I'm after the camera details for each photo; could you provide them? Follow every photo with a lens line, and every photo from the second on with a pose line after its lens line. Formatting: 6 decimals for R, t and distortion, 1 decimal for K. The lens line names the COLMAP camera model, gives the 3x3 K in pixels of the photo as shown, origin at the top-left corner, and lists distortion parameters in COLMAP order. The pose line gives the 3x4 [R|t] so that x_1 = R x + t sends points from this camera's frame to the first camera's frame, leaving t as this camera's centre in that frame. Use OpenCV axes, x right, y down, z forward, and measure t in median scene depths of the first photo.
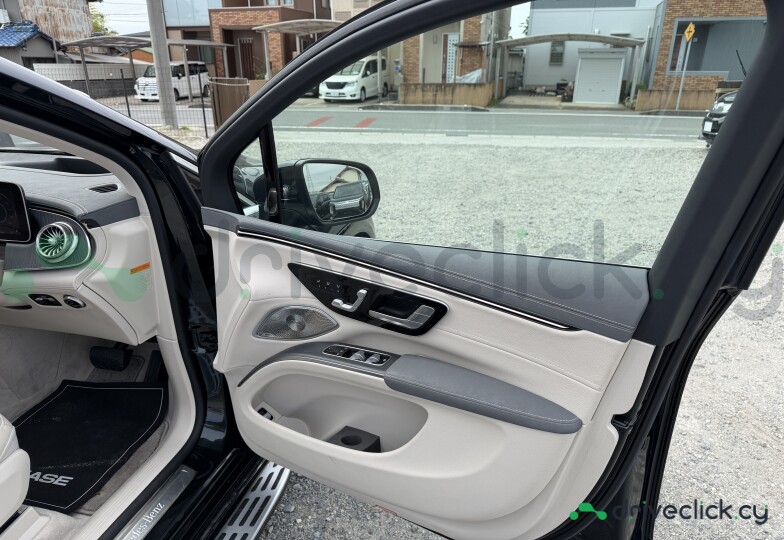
lens RADIAL K [[551.9, 0, 399.7], [0, 551.9, 306.4], [0, 0, 1]] dist [0.004195, -0.004058]
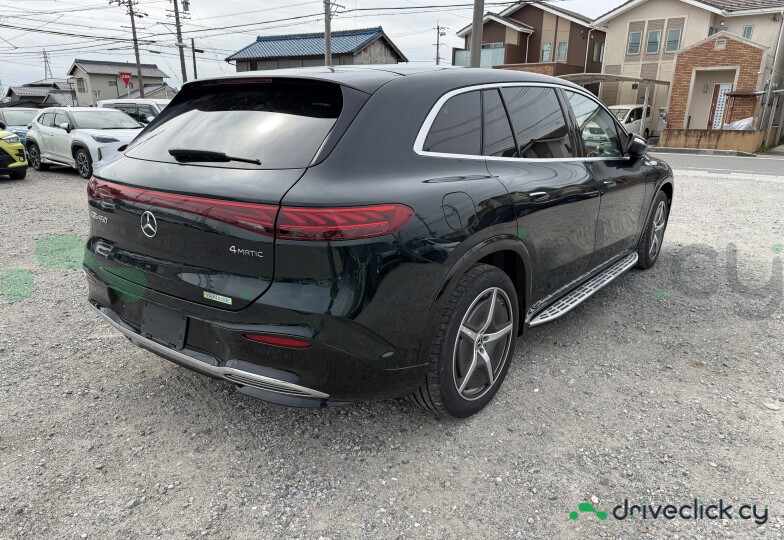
lens RADIAL K [[557.8, 0, 394.5], [0, 557.8, 295.2], [0, 0, 1]] dist [0.009529, -0.010562]
pose [[0.914577, 0.133440, -0.381763, -0.018343], [-0.169570, 0.983538, -0.062450, 0.066226], [0.367145, 0.121850, 0.922148, -0.145462]]
